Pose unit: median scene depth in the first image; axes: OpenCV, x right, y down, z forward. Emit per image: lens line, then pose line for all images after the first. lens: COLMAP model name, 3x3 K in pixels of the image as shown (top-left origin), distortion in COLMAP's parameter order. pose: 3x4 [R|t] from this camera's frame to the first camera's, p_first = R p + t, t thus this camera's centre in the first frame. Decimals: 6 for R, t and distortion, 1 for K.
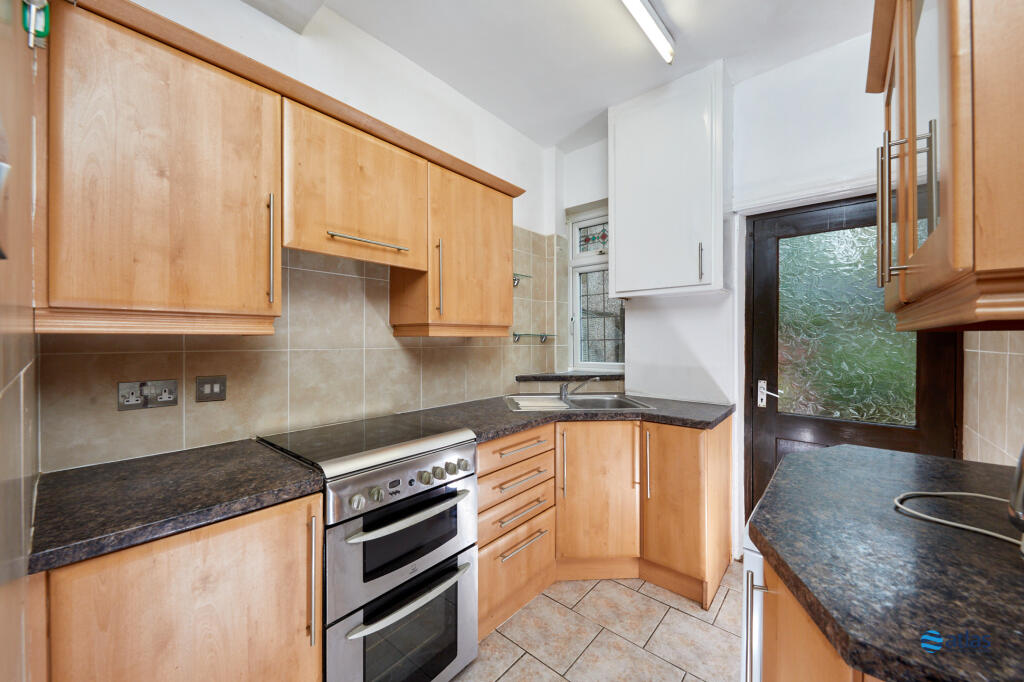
lens RADIAL K [[388.0, 0, 488.4], [0, 388.0, 340.9], [0, 0, 1]] dist [0.000337, -0.000051]
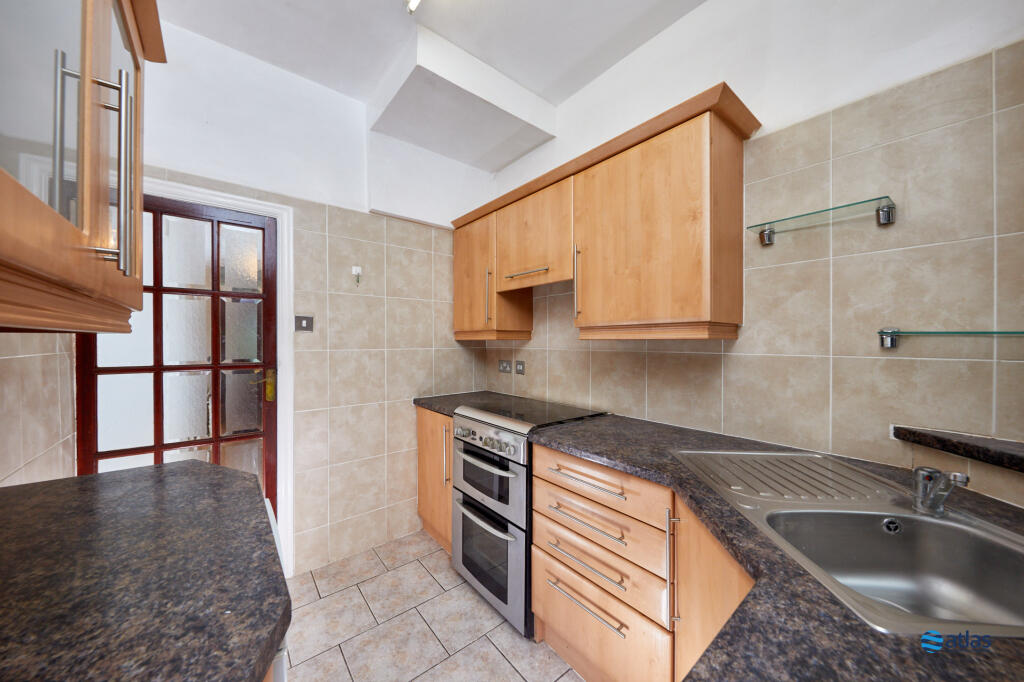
lens RADIAL K [[355.8, 0, 508.7], [0, 355.8, 343.6], [0, 0, 1]] dist [-0.000101, 0.000004]
pose [[-0.148795, 0.005479, -0.988853, 0.870008], [-0.008111, 0.999944, 0.006761, -0.006291], [0.988835, 0.009026, -0.148742, 1.007002]]
